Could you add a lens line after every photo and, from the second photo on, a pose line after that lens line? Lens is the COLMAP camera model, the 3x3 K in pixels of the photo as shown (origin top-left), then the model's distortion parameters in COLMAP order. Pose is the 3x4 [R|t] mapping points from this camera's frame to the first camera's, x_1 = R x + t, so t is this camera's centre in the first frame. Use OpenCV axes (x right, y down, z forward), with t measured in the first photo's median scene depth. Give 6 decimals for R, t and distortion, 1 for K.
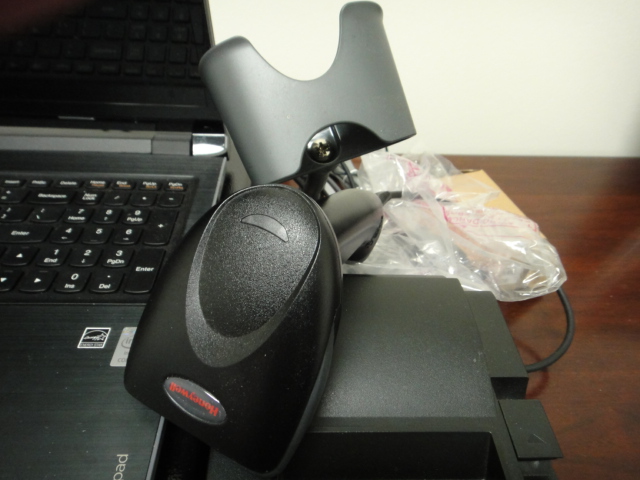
lens RADIAL K [[480.9, 0, 320.1], [0, 480.9, 239.3], [0, 0, 1]] dist [0.030330, 0.002195]
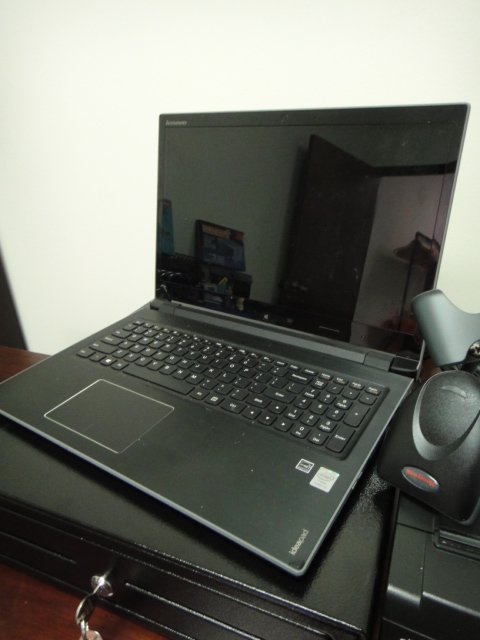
lens RADIAL K [[480.9, 0, 240.7], [0, 480.9, 320.0], [0, 0, 1]] dist [0.030330, 0.002195]
pose [[0.816023, 0.185250, -0.547529, 0.153733], [-0.302838, 0.943856, -0.132000, 0.004302], [0.492336, 0.273528, 0.826310, -0.528801]]
